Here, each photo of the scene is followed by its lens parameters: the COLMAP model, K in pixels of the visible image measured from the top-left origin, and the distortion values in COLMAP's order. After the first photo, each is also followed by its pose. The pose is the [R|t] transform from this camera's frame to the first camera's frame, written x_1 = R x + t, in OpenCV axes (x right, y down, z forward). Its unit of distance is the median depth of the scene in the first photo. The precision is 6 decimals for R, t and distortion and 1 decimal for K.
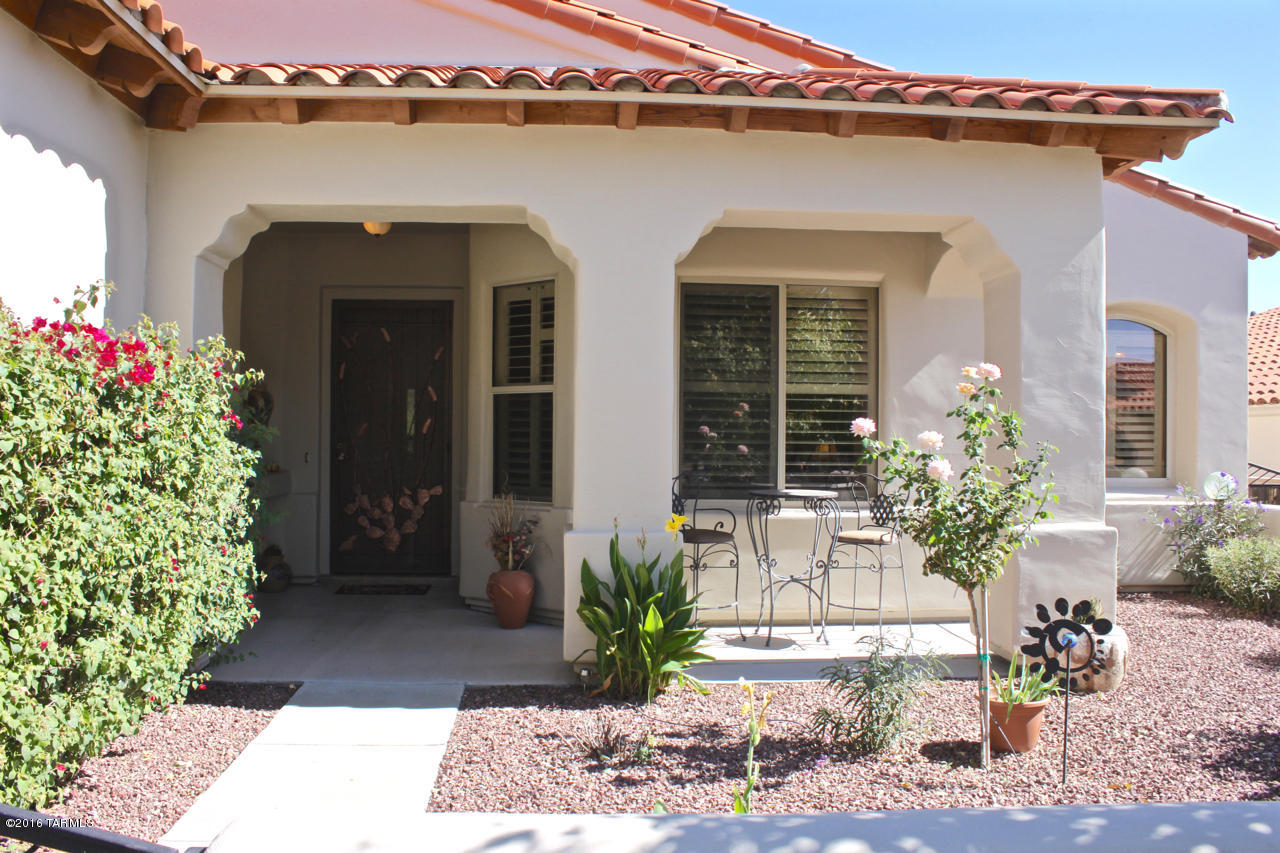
lens RADIAL K [[1067.8, 0, 613.7], [0, 1067.8, 433.0], [0, 0, 1]] dist [-0.159017, 0.152618]
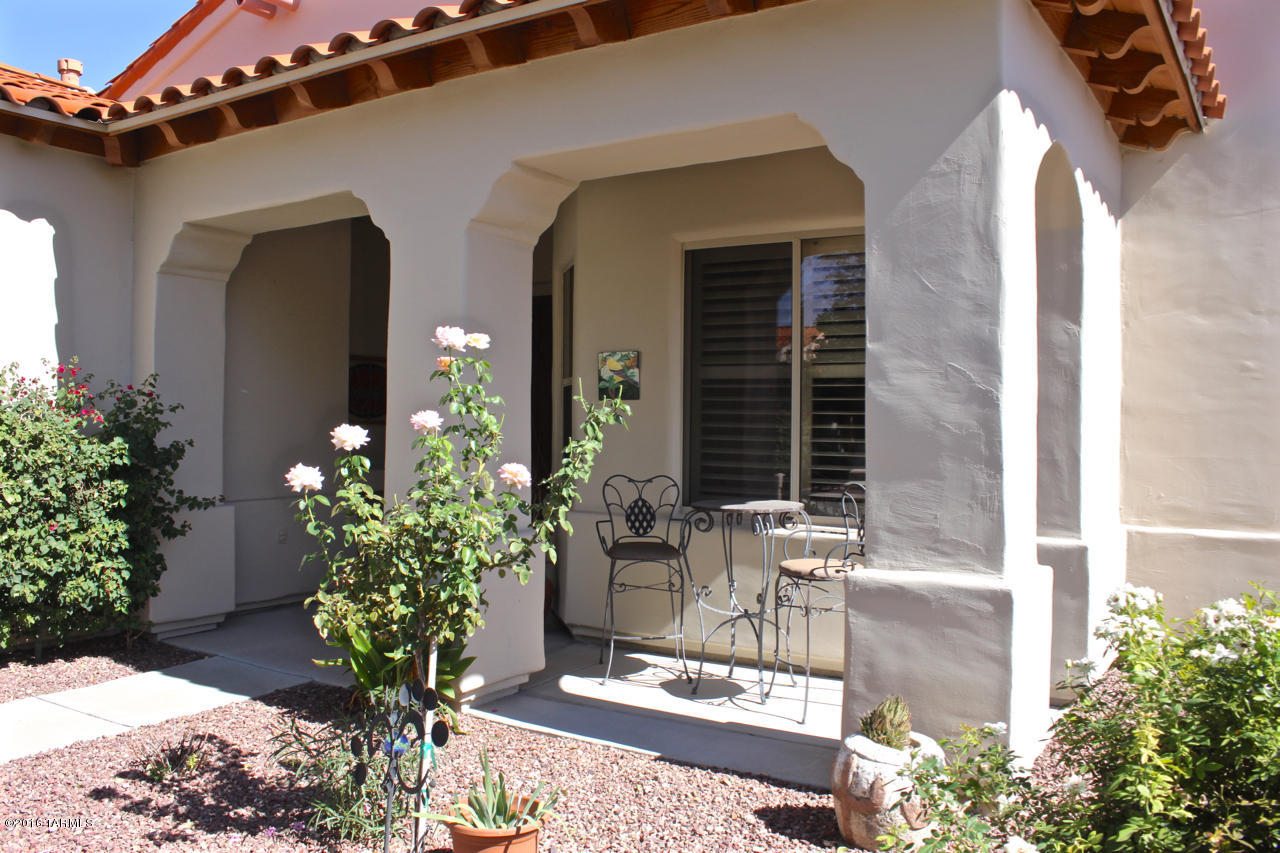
lens RADIAL K [[1035.7, 0, 640.0], [0, 1035.7, 426.5], [0, 0, 1]] dist [-0.083187, 0.004537]
pose [[0.800819, 0.000784, -0.598905, 0.673689], [-0.001919, 0.999997, -0.001257, 0.000023], [0.598903, 0.002156, 0.800819, 0.404284]]
